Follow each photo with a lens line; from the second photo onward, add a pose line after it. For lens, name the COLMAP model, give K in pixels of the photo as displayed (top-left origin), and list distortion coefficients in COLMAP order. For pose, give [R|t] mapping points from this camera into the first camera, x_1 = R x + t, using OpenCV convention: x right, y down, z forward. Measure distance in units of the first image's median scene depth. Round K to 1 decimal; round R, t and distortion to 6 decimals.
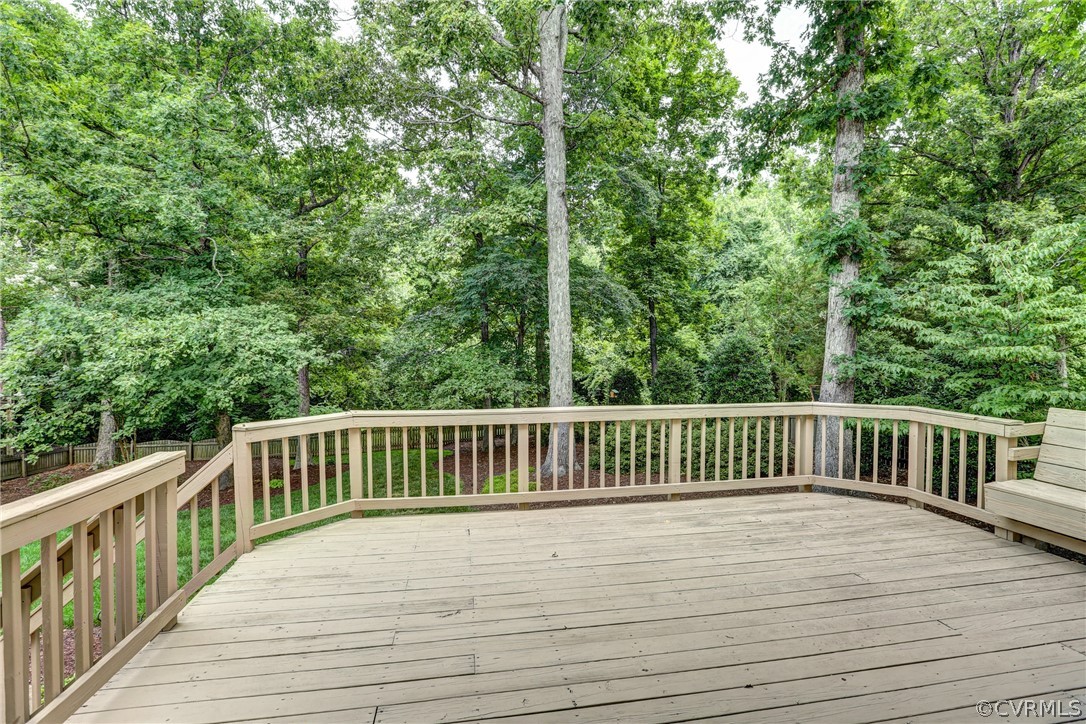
lens RADIAL K [[491.9, 0, 543.9], [0, 491.9, 359.1], [0, 0, 1]] dist [-0.049214, 0.020585]
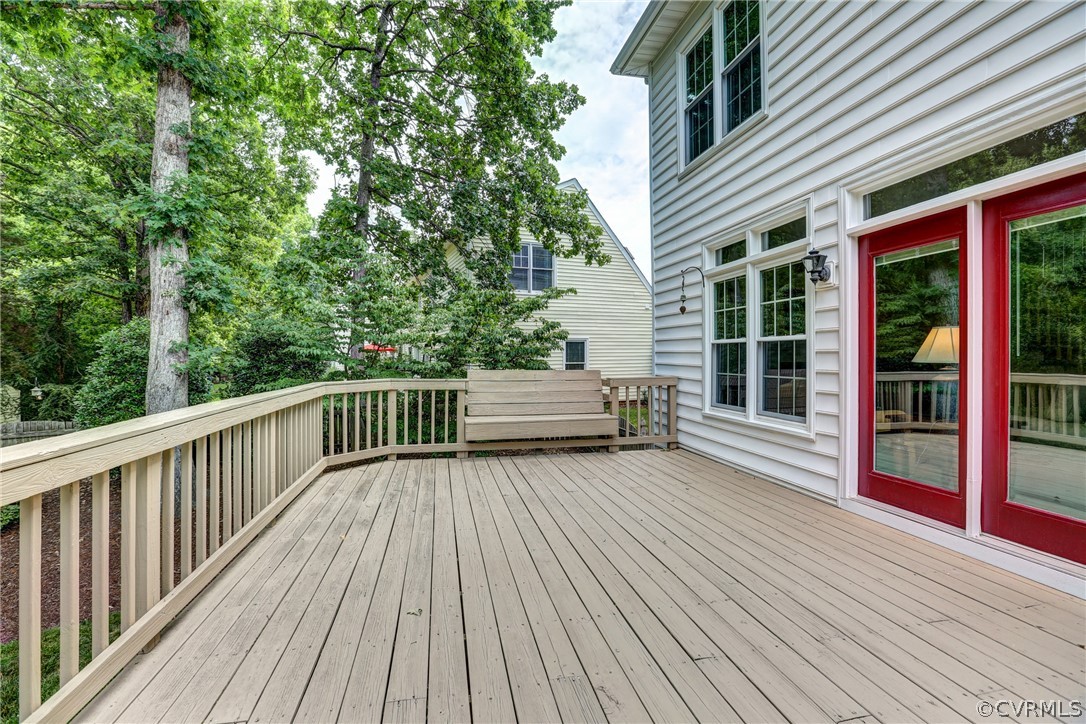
lens RADIAL K [[491.9, 0, 543.9], [0, 491.9, 359.1], [0, 0, 1]] dist [-0.049214, 0.020585]
pose [[-0.043280, -0.003789, 0.999056, -0.514117], [0.012795, 0.999909, 0.004346, 0.049102], [-0.998981, 0.012971, -0.043228, 0.689598]]
